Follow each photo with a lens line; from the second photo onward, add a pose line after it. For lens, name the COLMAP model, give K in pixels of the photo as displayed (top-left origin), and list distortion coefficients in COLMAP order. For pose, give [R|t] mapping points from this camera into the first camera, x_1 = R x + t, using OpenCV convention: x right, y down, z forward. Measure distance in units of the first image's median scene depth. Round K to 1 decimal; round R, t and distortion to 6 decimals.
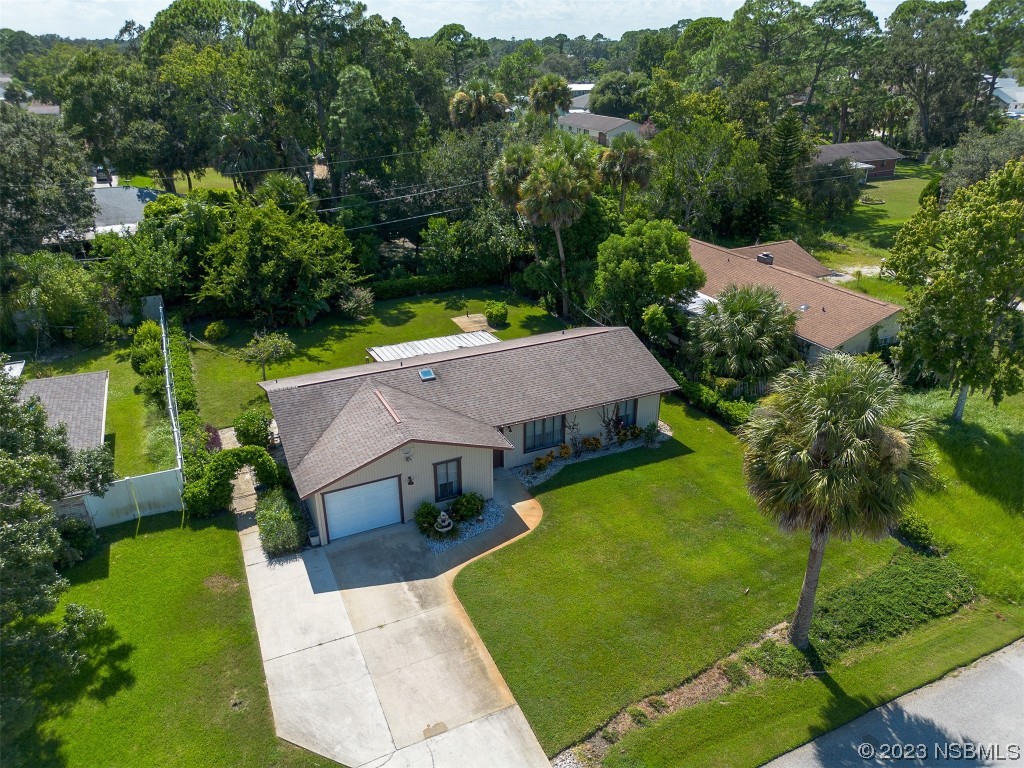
lens RADIAL K [[723.2, 0, 512.0], [0, 723.2, 384.0], [0, 0, 1]] dist [0.056190, -0.065738]
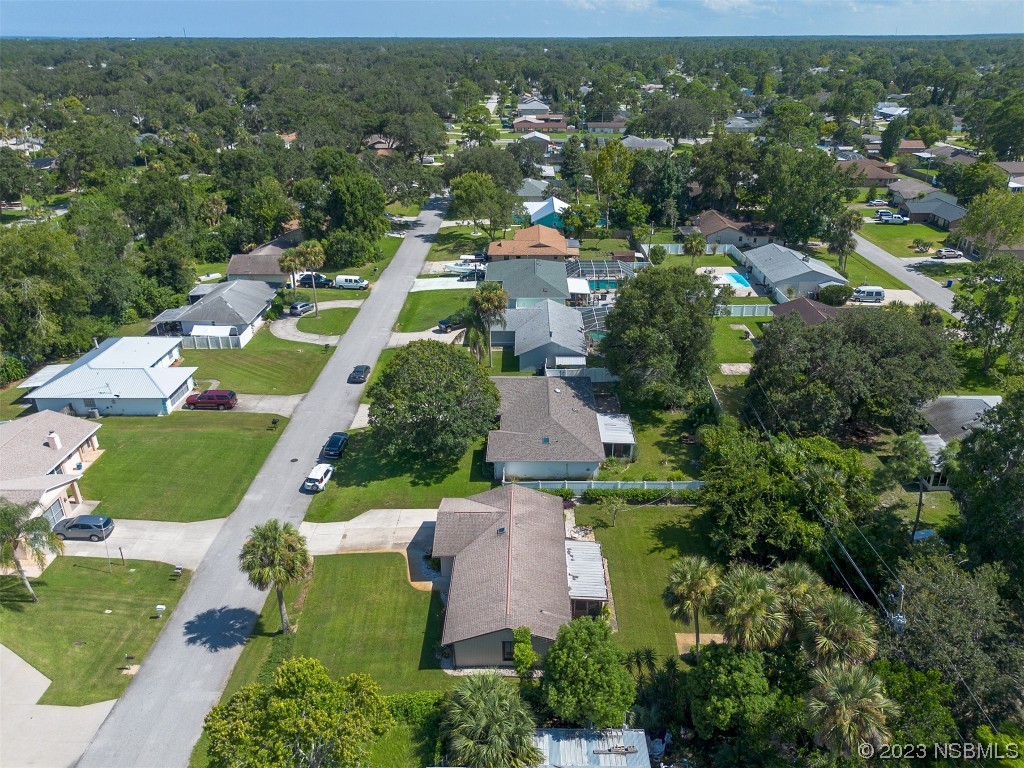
lens RADIAL K [[723.9, 0, 528.8], [0, 723.9, 395.0], [0, 0, 1]] dist [0.054472, -0.062519]
pose [[-0.417105, 0.402175, -0.815033, 1.212162], [-0.382287, 0.735942, 0.558790, -1.320308], [0.824548, 0.544651, -0.153219, 1.145249]]
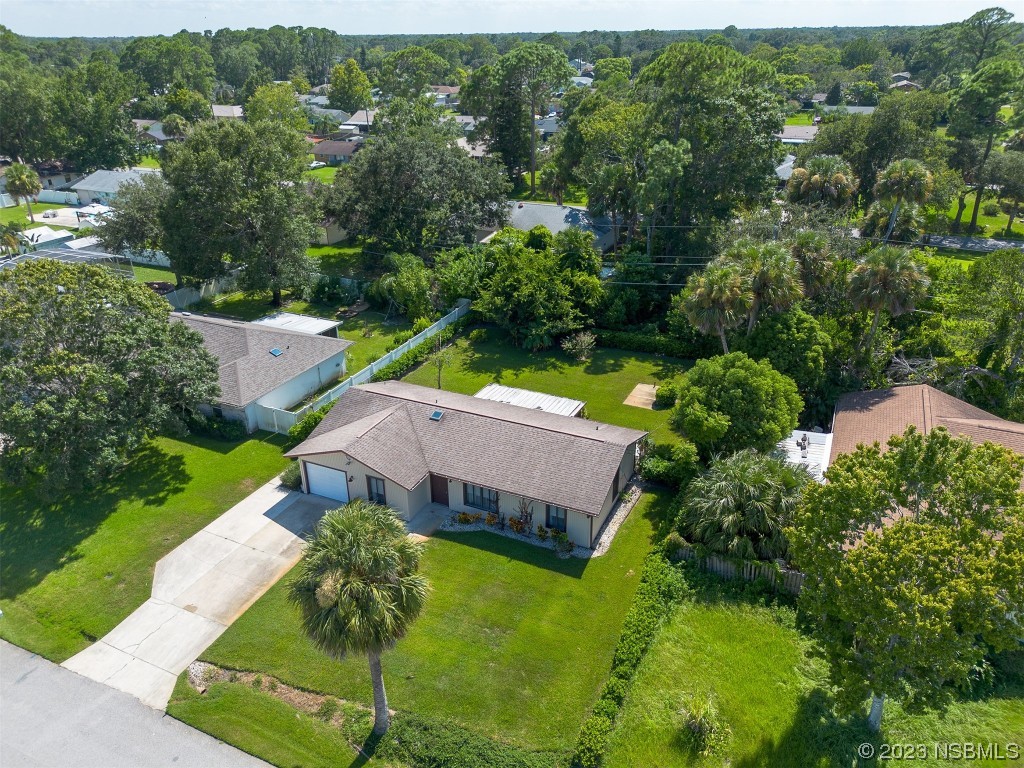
lens RADIAL K [[719.2, 0, 512.0], [0, 719.2, 384.0], [0, 0, 1]] dist [0.026750, -0.003769]
pose [[0.645804, 0.325985, -0.690414, 0.834626], [-0.314498, 0.937570, 0.148505, -0.298095], [0.695722, 0.121228, 0.708008, 0.176410]]
